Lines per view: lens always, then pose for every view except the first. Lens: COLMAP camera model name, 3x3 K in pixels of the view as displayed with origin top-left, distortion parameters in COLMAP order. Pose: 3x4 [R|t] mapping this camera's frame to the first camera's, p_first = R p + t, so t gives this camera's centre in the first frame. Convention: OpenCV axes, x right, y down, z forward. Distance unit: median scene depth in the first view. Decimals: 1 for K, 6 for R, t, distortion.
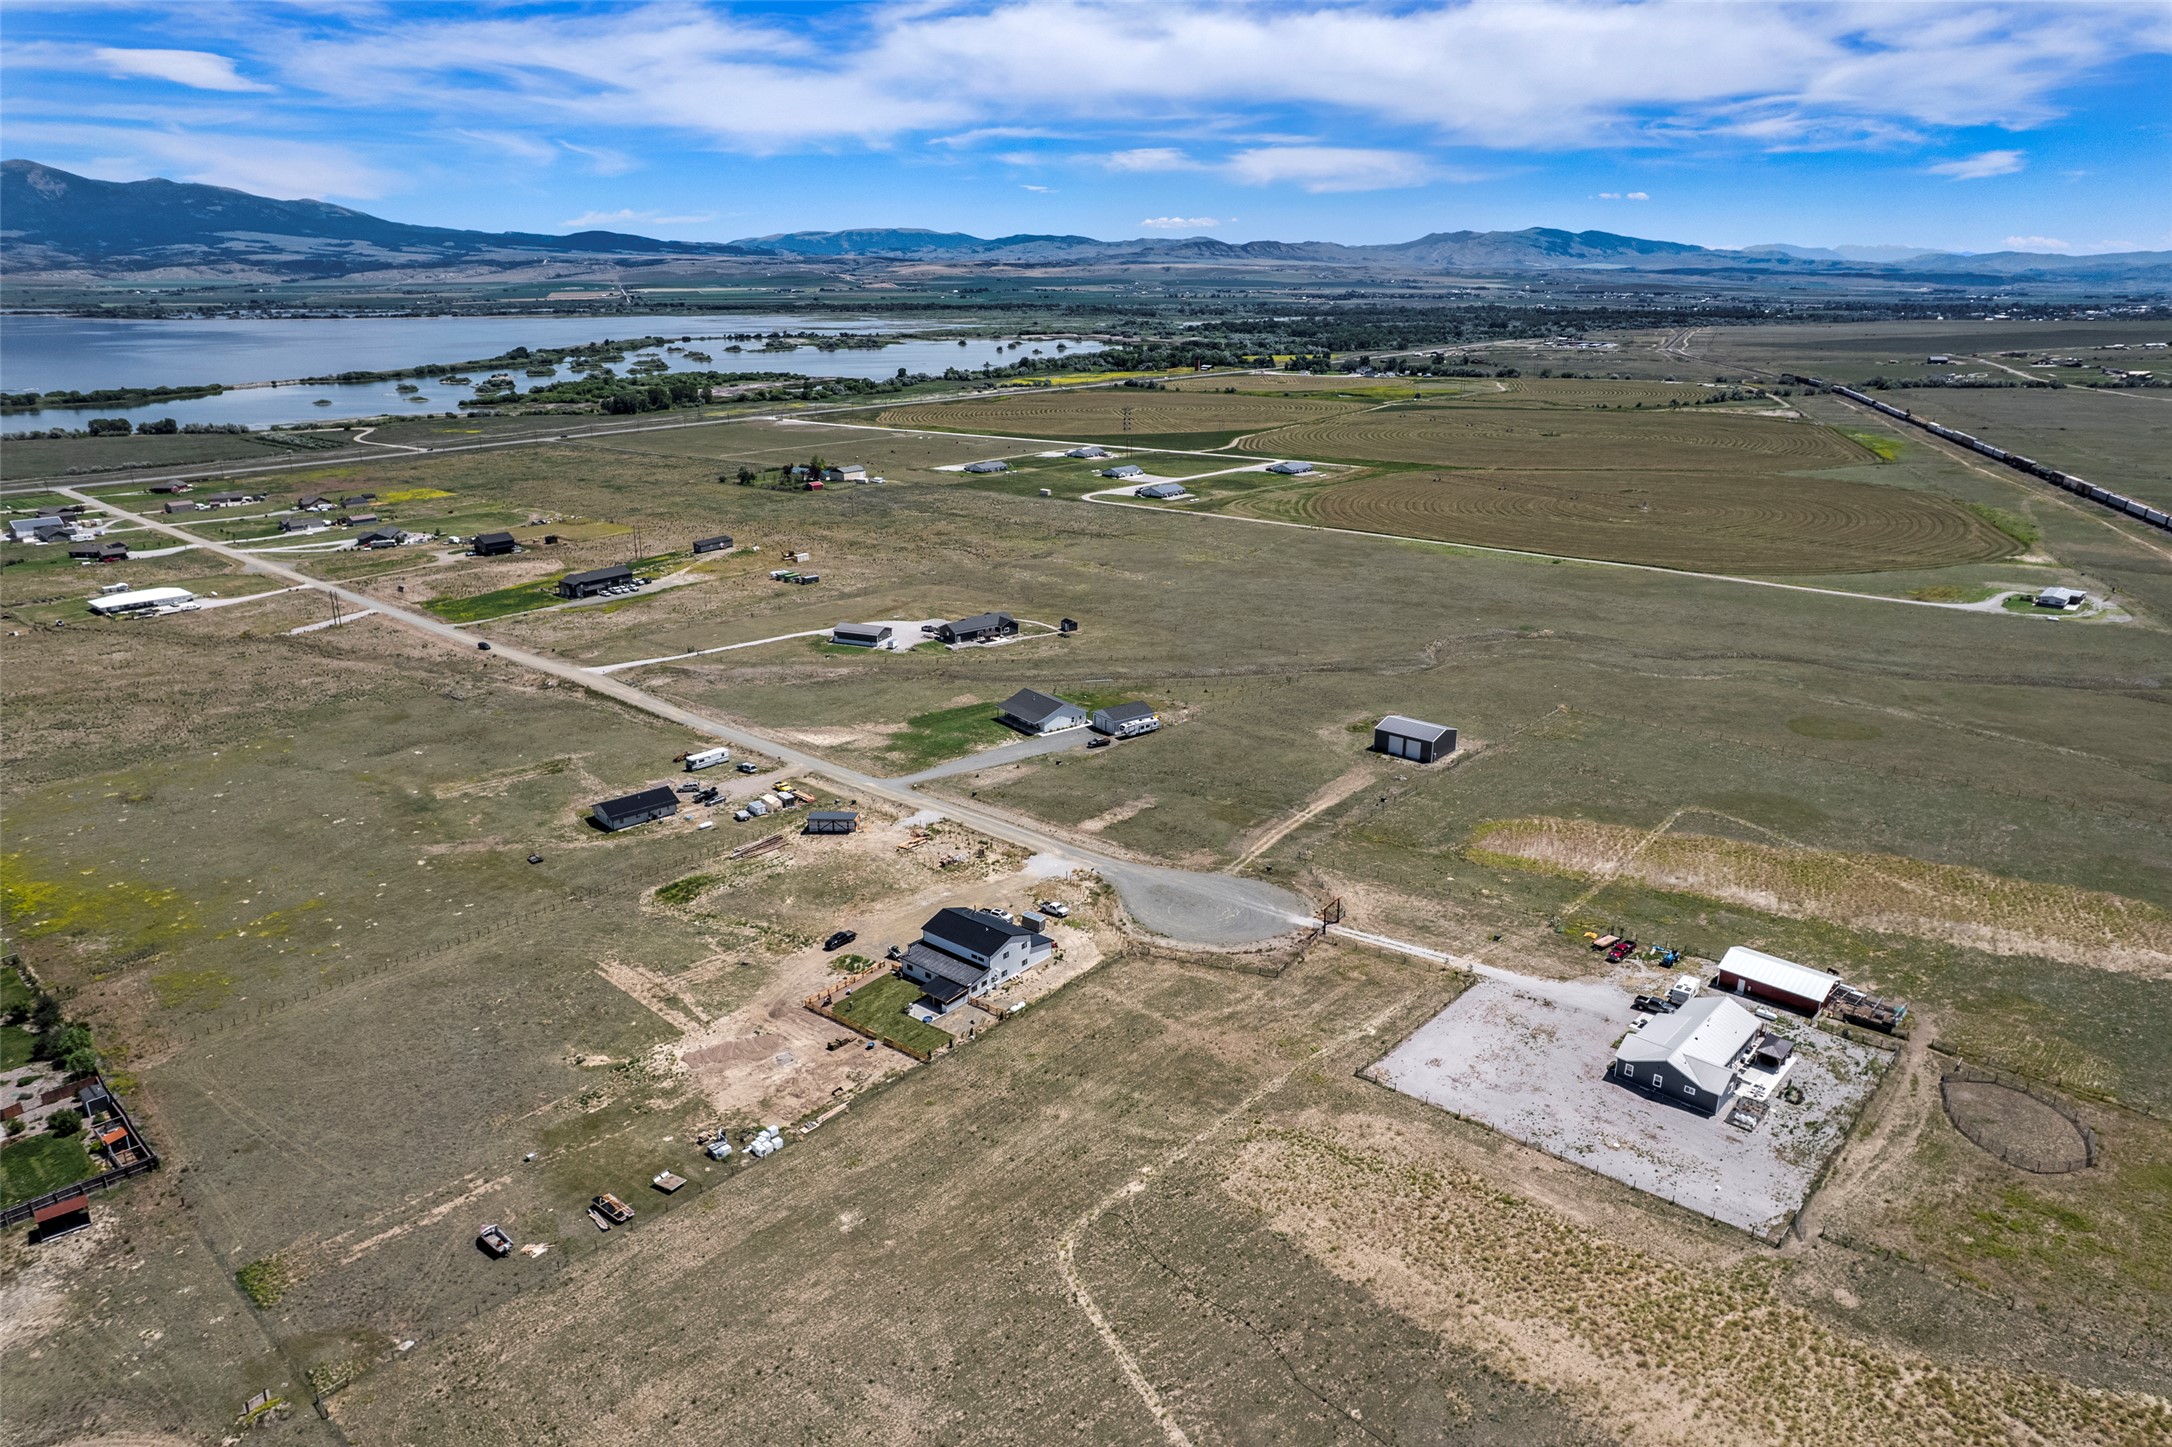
lens RADIAL K [[1387.7, 0, 1088.2], [0, 1387.7, 717.9], [0, 0, 1]] dist [-0.081247, 0.069217]
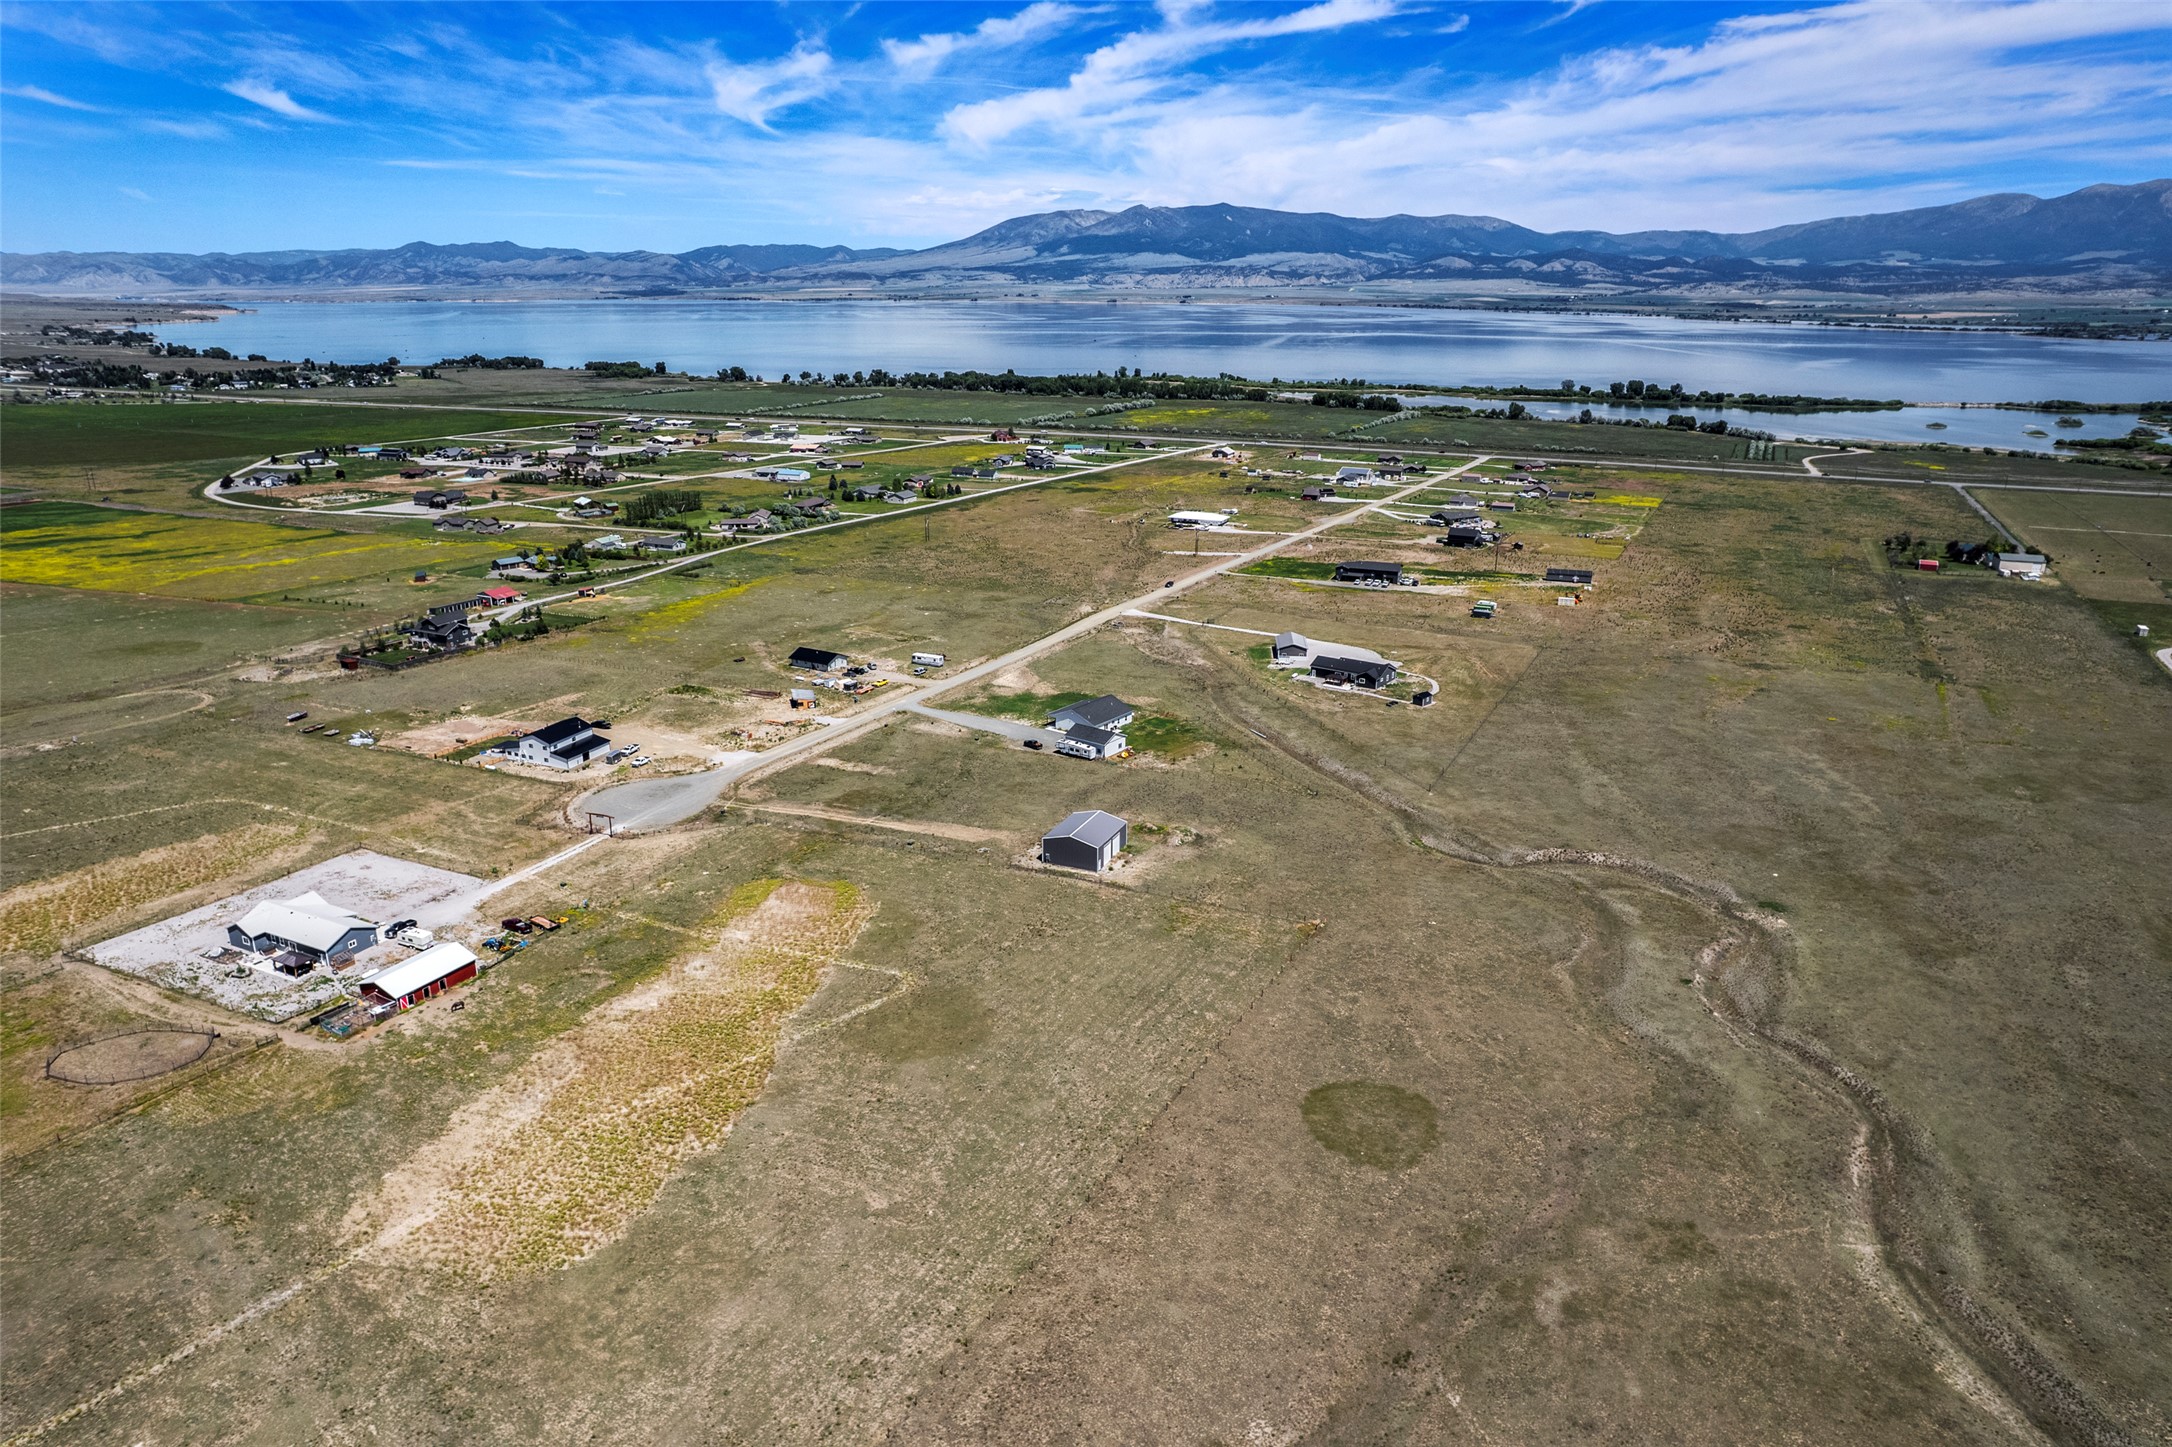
lens RADIAL K [[1387.7, 0, 1088.2], [0, 1387.7, 717.9], [0, 0, 1]] dist [-0.081247, 0.069217]
pose [[0.295412, 0.286765, -0.911316, 1.093718], [-0.297883, 0.933983, 0.197336, -0.248280], [0.907743, 0.213170, 0.361332, 0.735329]]
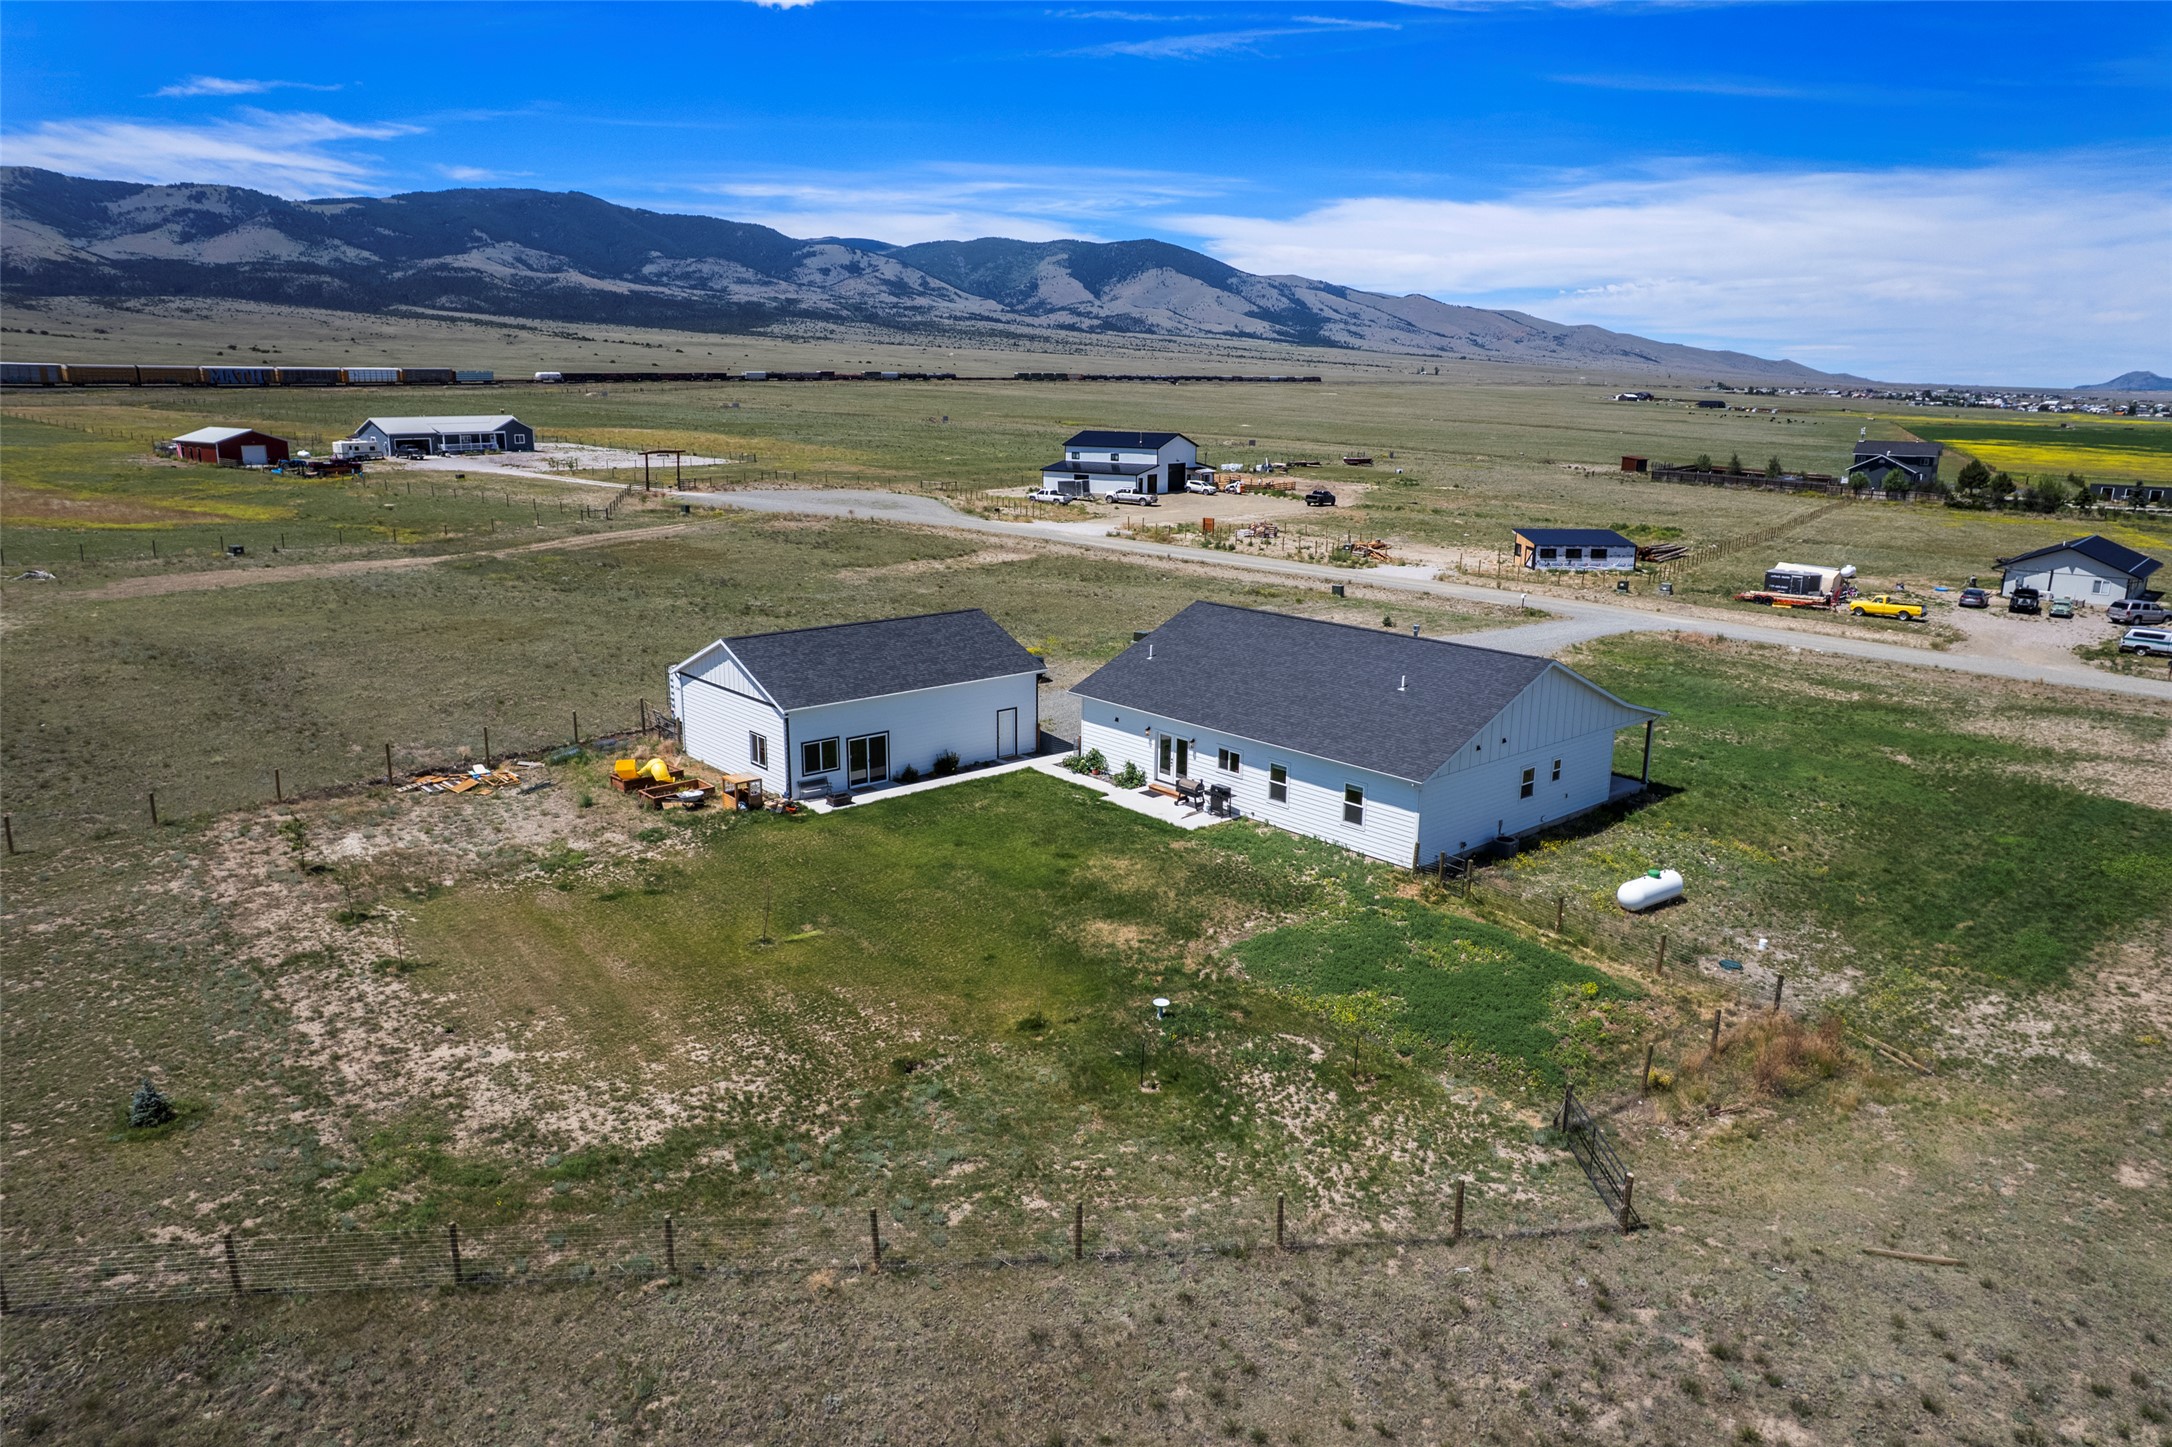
lens RADIAL K [[1387.7, 0, 1088.2], [0, 1387.7, 717.9], [0, 0, 1]] dist [-0.081247, 0.069217]
pose [[-0.995985, 0.009085, -0.089056, 0.014344], [-0.038279, 0.856076, 0.515431, -0.102583], [0.080921, 0.516770, -0.852291, 1.343945]]
